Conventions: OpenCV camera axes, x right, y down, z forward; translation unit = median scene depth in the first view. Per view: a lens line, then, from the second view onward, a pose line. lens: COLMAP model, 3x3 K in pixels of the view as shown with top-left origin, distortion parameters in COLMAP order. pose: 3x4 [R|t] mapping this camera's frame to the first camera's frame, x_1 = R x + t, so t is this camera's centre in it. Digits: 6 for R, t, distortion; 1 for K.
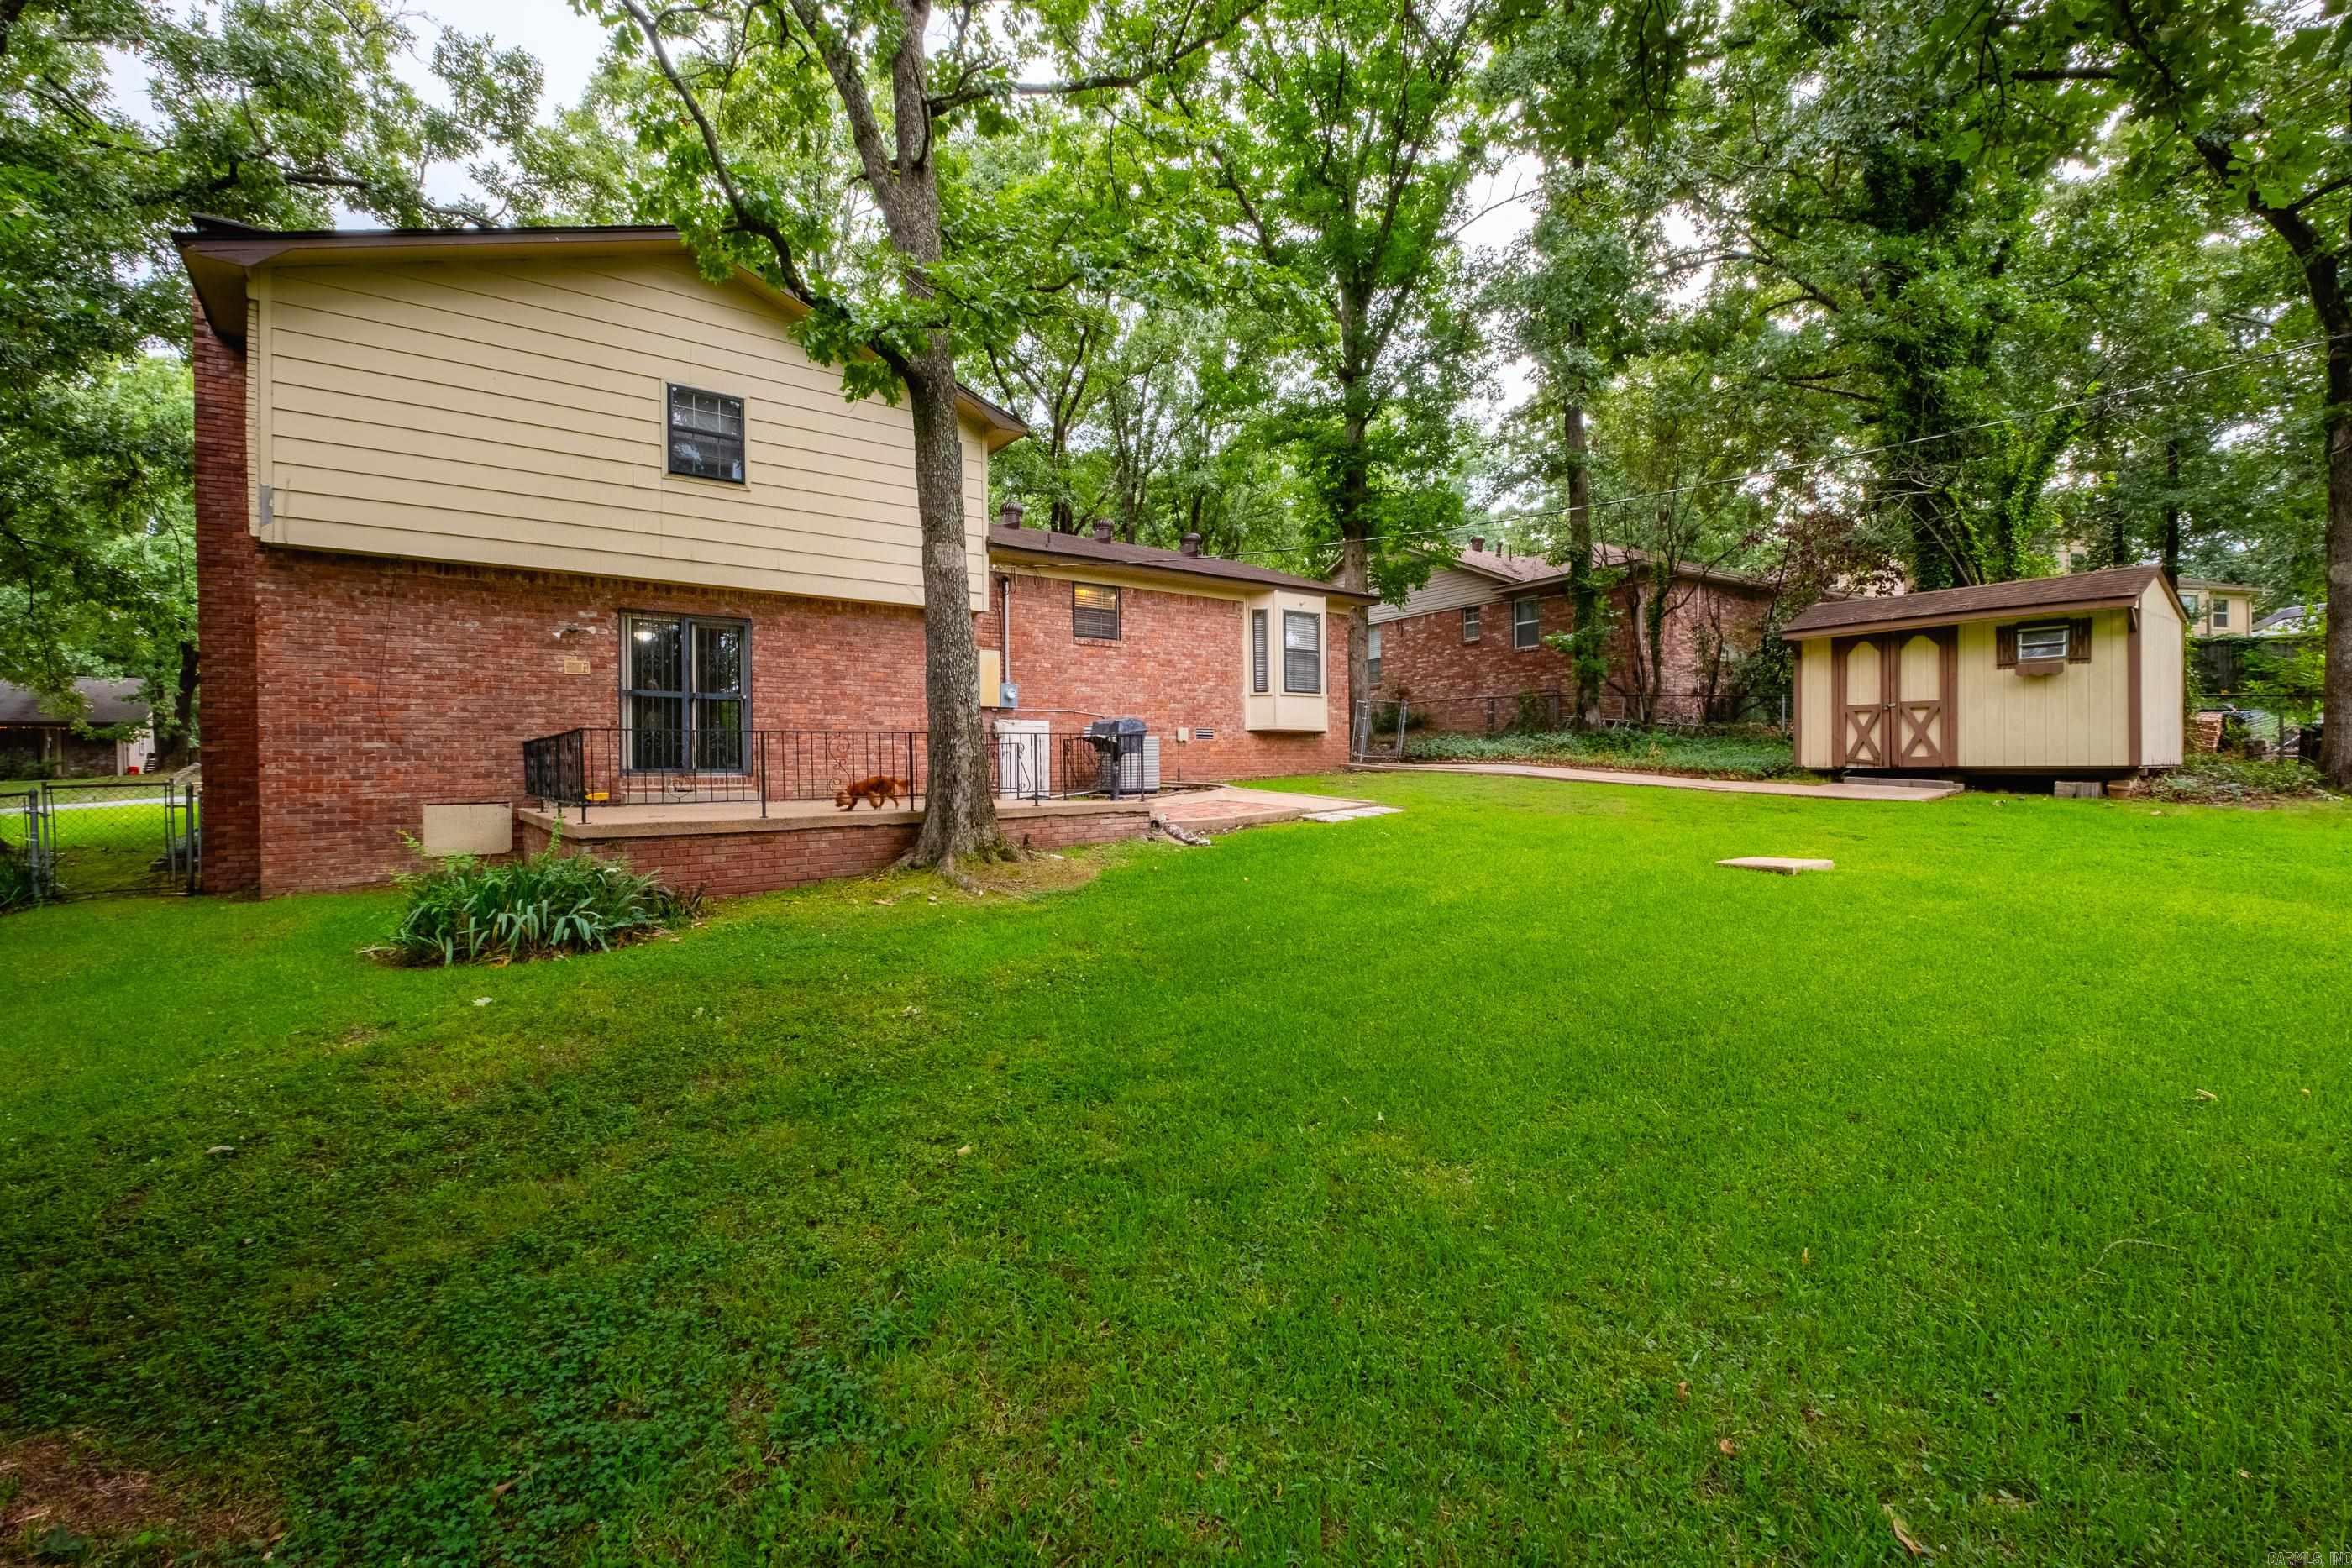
lens RADIAL K [[1011.3, 0, 1185.4], [0, 1011.3, 777.3], [0, 0, 1]] dist [-0.001193, -0.006311]
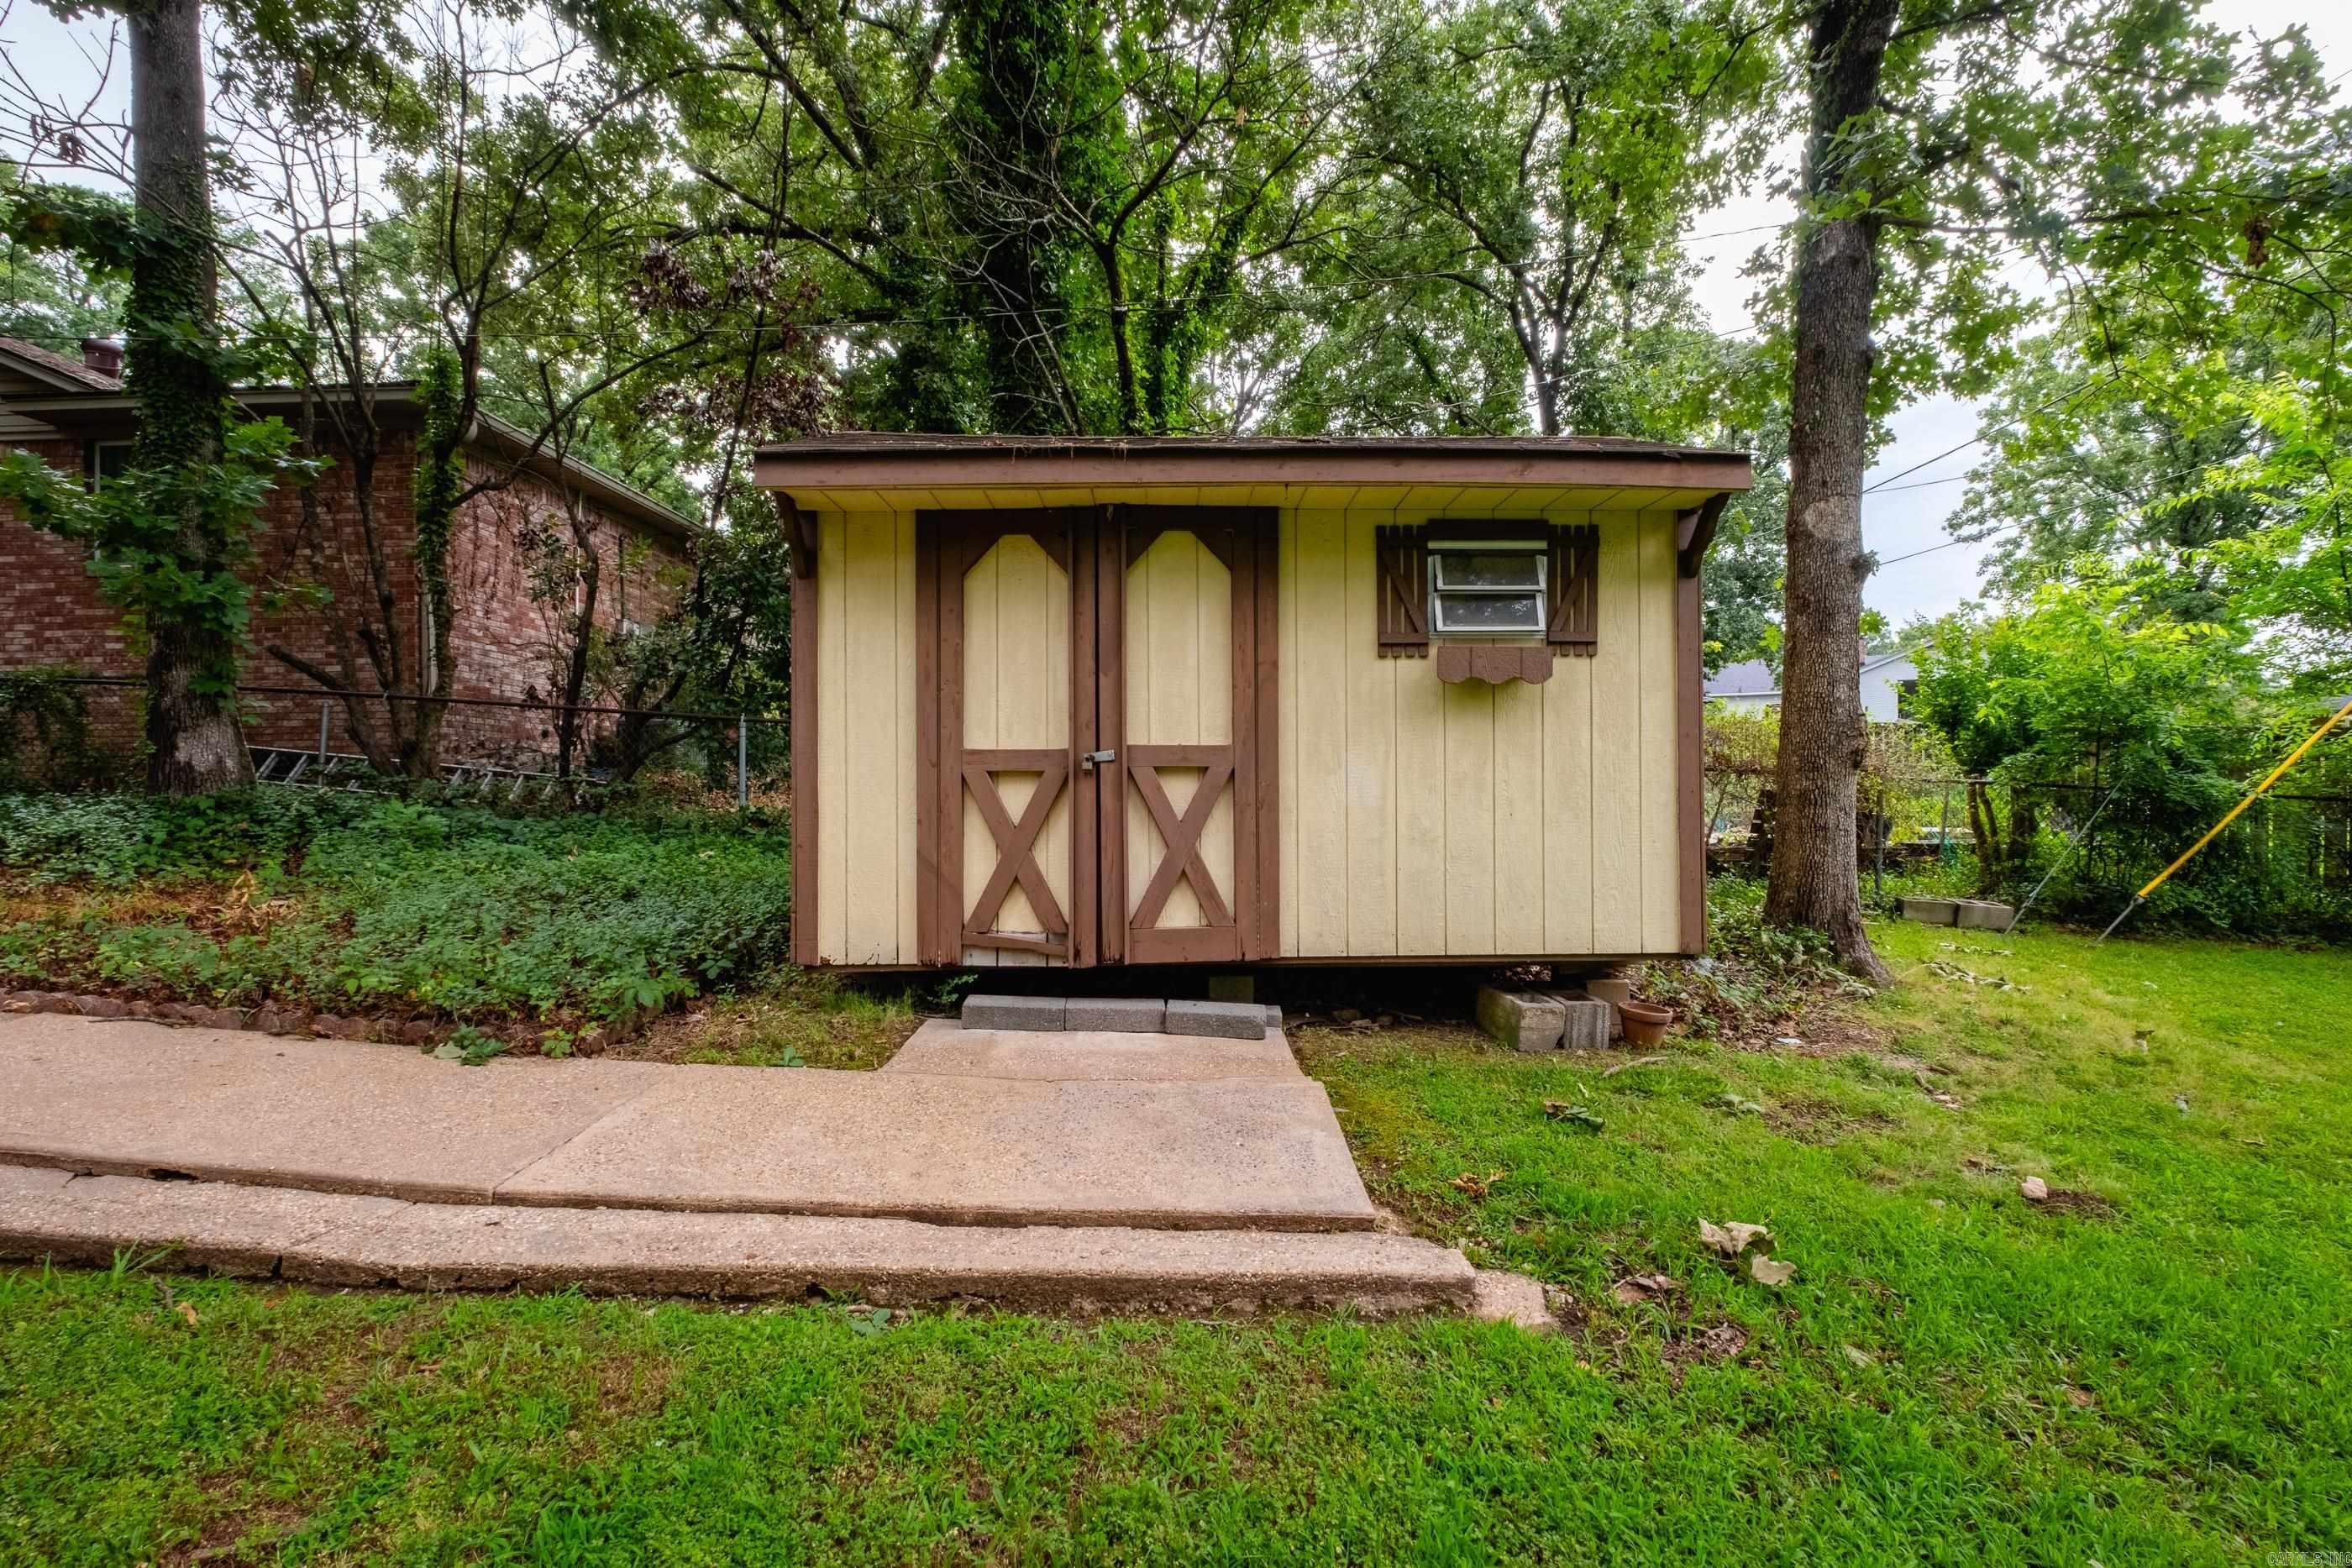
lens RADIAL K [[1040.2, 0, 1176.0], [0, 1040.2, 784.0], [0, 0, 1]] dist [-0.008233, -0.000108]
pose [[0.587495, 0.012189, 0.809136, 0.463448], [0.009091, 0.999724, -0.021661, -0.055858], [-0.809176, 0.020081, 0.587222, 0.798780]]
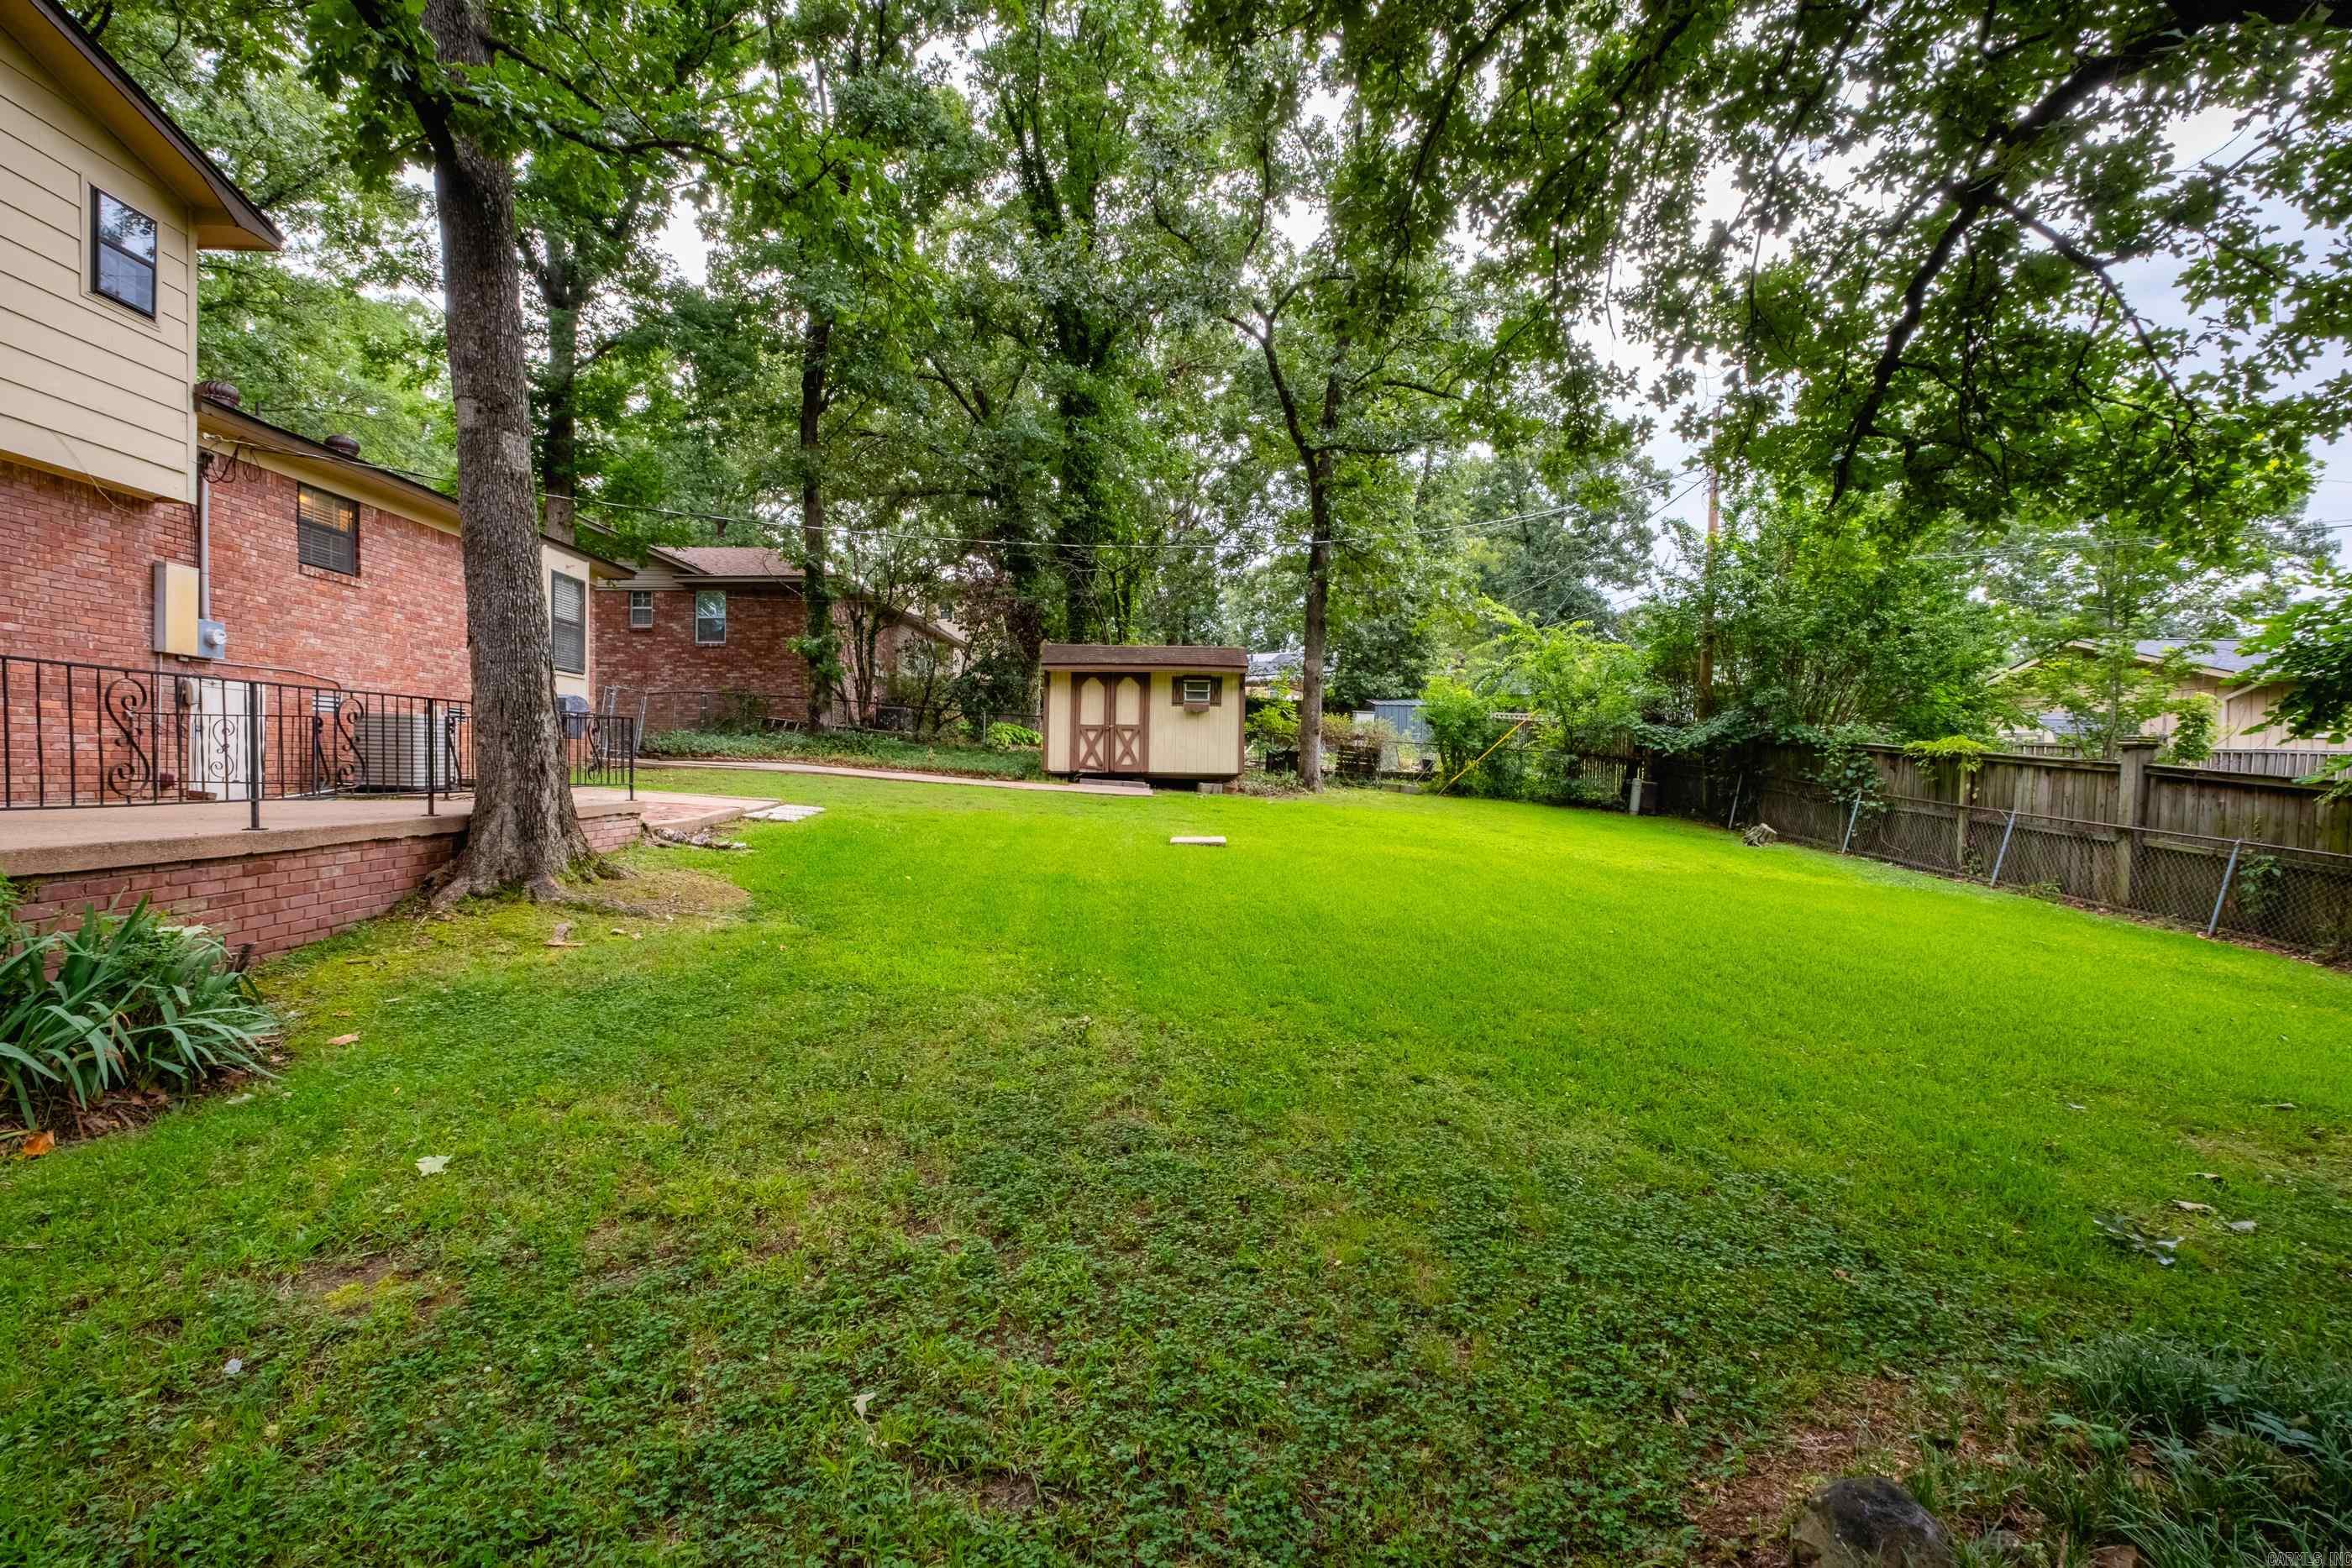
lens RADIAL K [[1016.4, 0, 1140.3], [0, 1016.4, 778.8], [0, 0, 1]] dist [0.001108, -0.005896]
pose [[0.591400, 0.009998, 0.806316, -0.377957], [-0.010362, 0.999935, -0.004799, 0.005352], [-0.806311, -0.005516, 0.591465, 0.155980]]
